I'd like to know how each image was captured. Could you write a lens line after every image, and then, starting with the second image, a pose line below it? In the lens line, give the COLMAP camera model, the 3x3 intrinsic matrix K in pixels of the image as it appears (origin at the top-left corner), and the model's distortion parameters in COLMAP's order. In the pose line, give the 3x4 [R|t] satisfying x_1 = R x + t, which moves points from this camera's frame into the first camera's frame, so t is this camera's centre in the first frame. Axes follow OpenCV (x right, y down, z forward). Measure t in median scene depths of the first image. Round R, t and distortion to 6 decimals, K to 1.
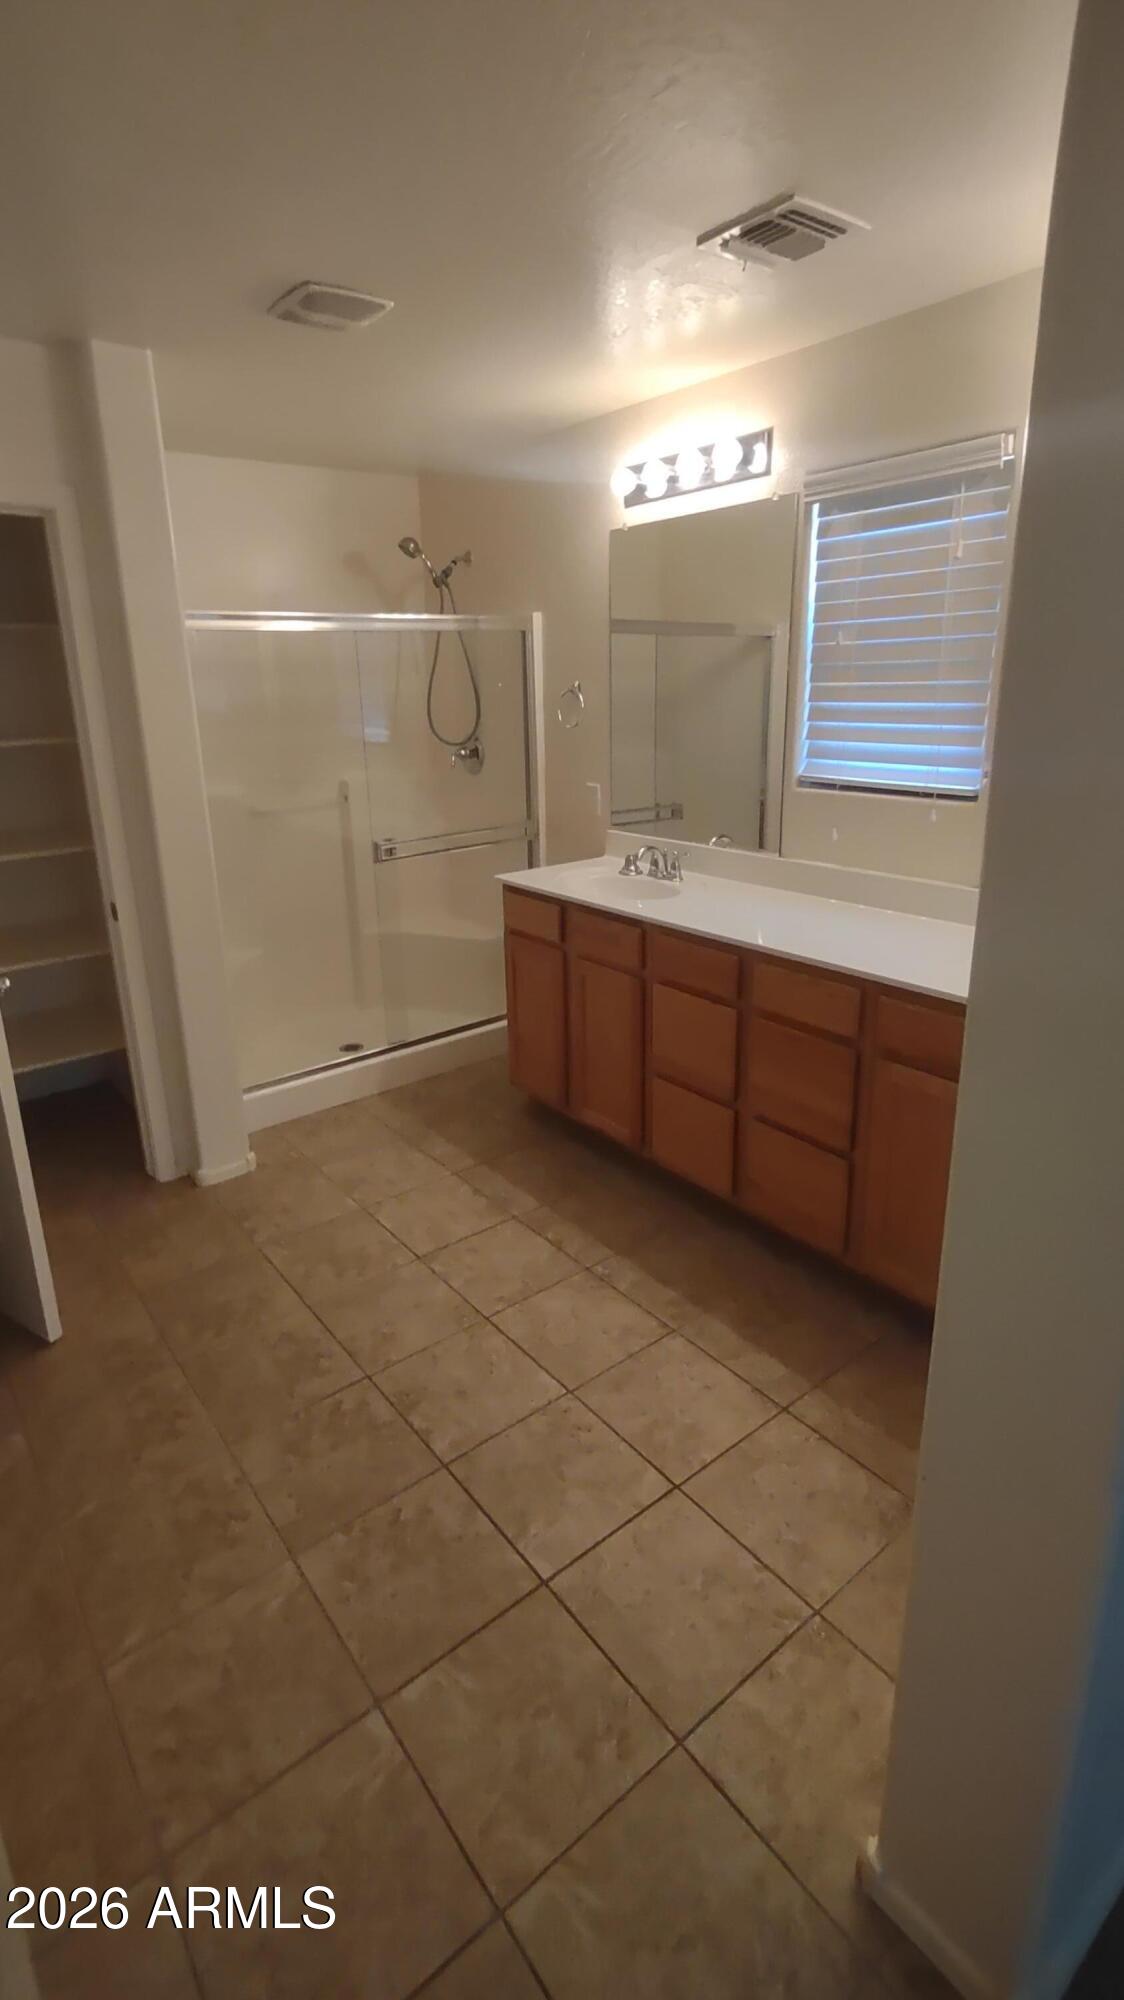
lens RADIAL K [[929.4, 0, 556.2], [0, 929.4, 995.8], [0, 0, 1]] dist [-0.001530, 0.000179]
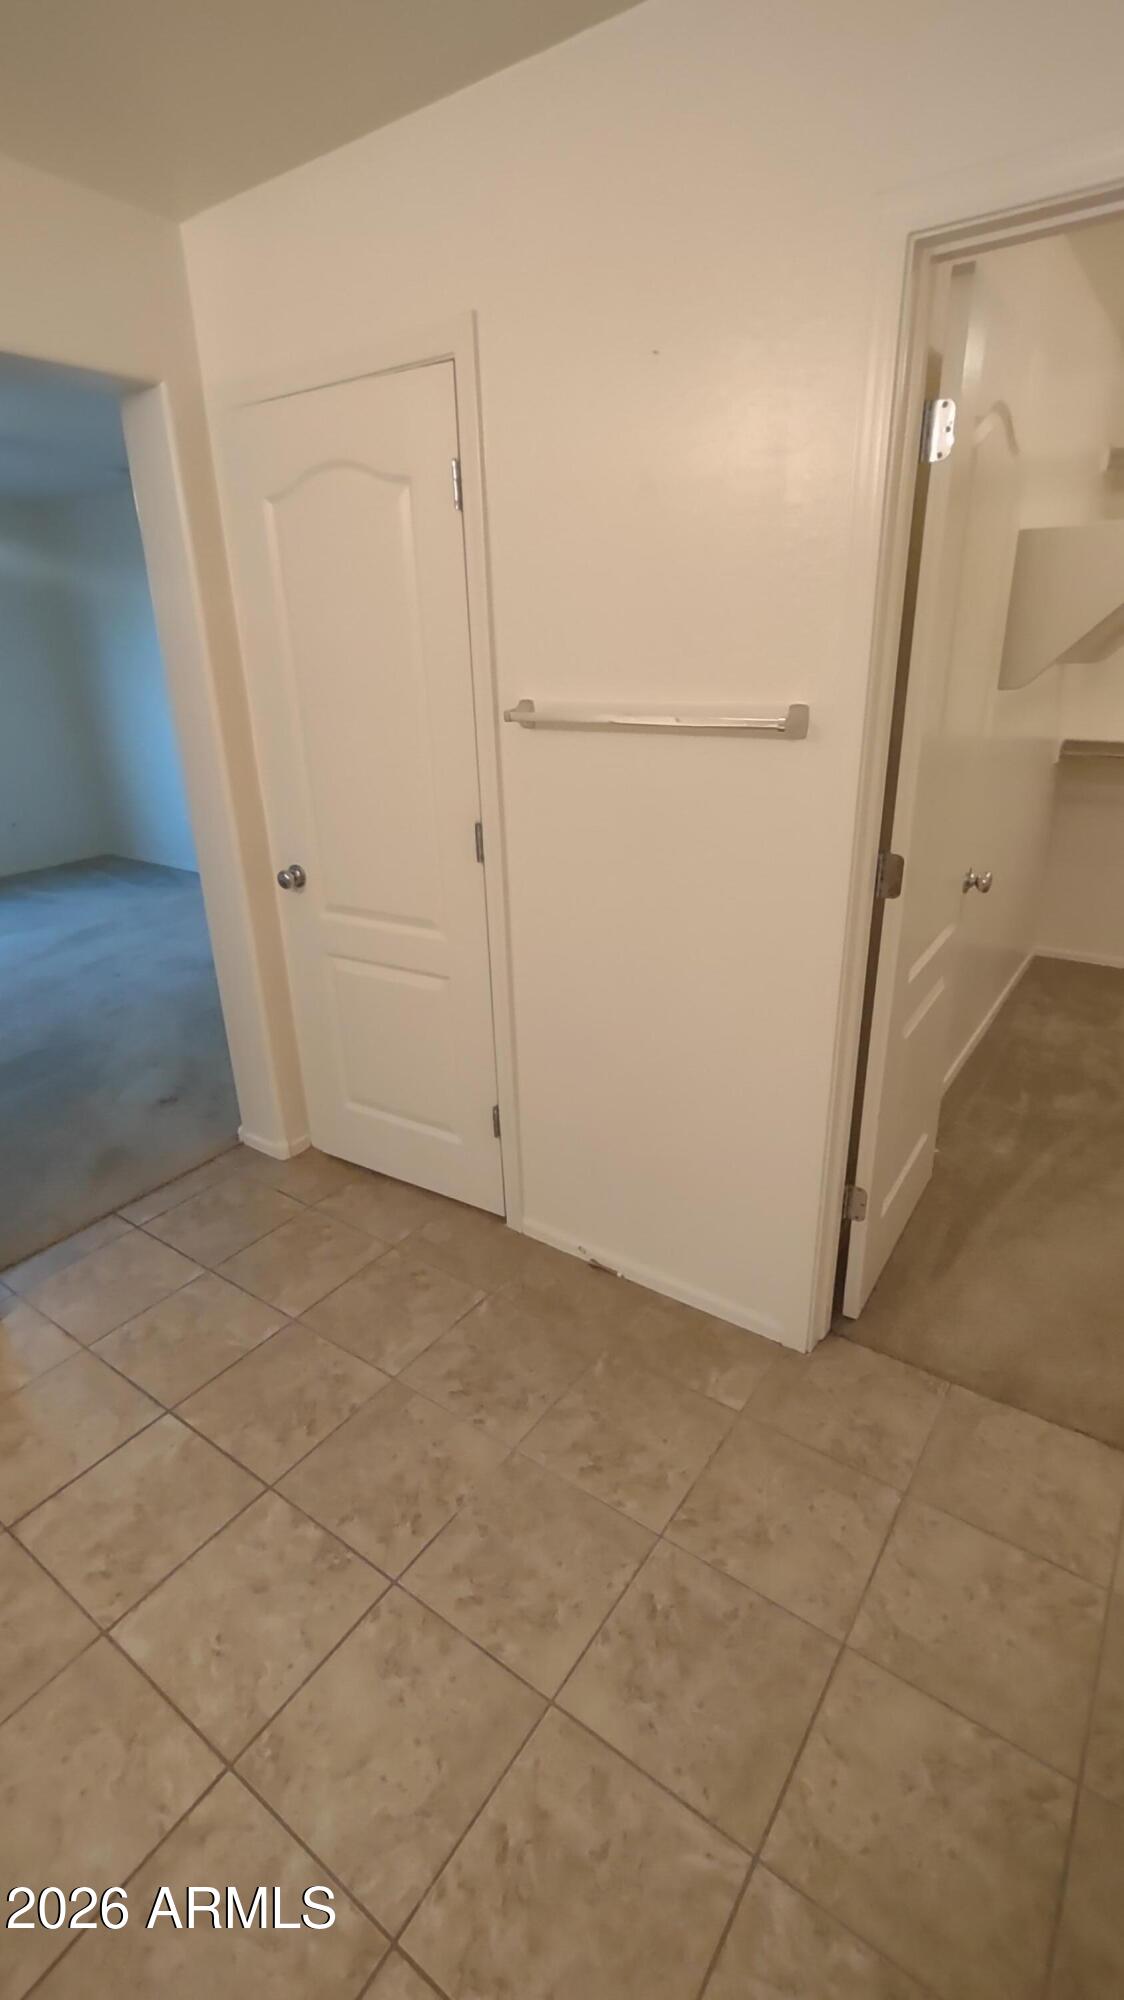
lens RADIAL K [[929.4, 0, 561.7], [0, 929.4, 996.8], [0, 0, 1]] dist [-0.001530, 0.000179]
pose [[-0.960829, 0.149349, -0.233458, -0.262769], [-0.038146, 0.763089, 0.645166, -0.489892], [0.274504, 0.628800, -0.727501, 1.479902]]
